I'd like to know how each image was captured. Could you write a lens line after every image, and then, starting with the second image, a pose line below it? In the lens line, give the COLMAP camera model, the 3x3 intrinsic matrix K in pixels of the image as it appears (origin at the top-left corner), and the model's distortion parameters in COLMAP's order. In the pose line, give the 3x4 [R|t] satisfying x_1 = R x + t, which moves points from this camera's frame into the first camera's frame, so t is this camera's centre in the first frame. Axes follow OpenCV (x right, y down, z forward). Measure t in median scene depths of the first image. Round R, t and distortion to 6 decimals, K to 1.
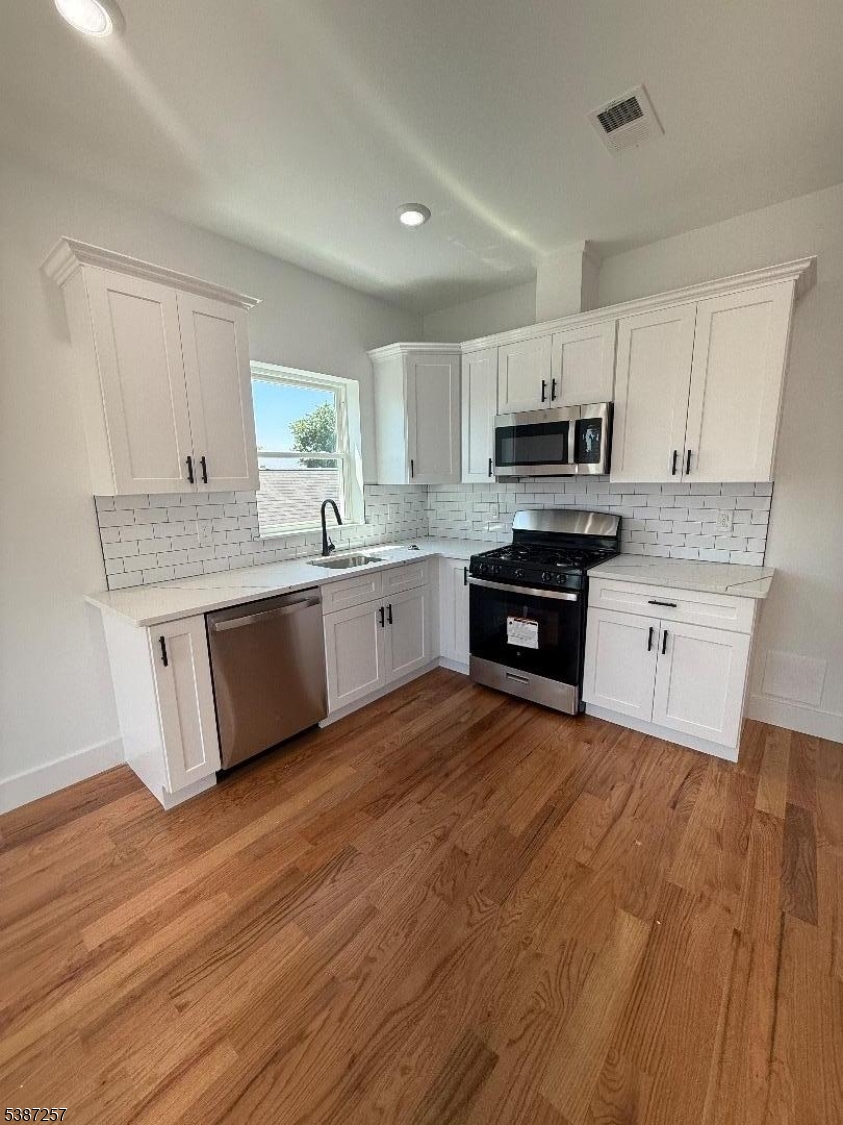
lens RADIAL K [[447.3, 0, 421.0], [0, 447.3, 562.5], [0, 0, 1]] dist [0.000155, 0.000737]
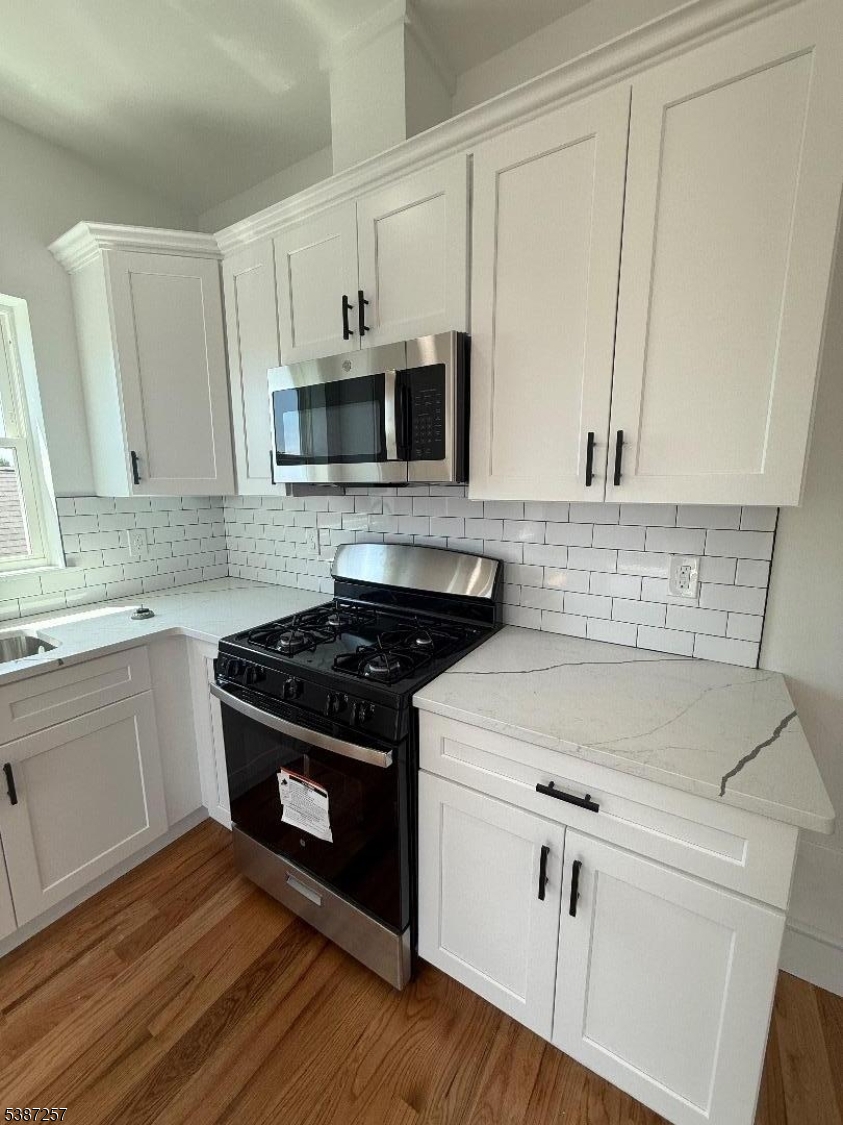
lens RADIAL K [[447.3, 0, 421.8], [0, 447.3, 562.0], [0, 0, 1]] dist [0.000155, 0.000737]
pose [[0.989884, -0.008659, 0.141611, 0.284966], [0.011528, 0.999744, -0.019454, -0.096070], [-0.141406, 0.020890, 0.989731, 0.493856]]
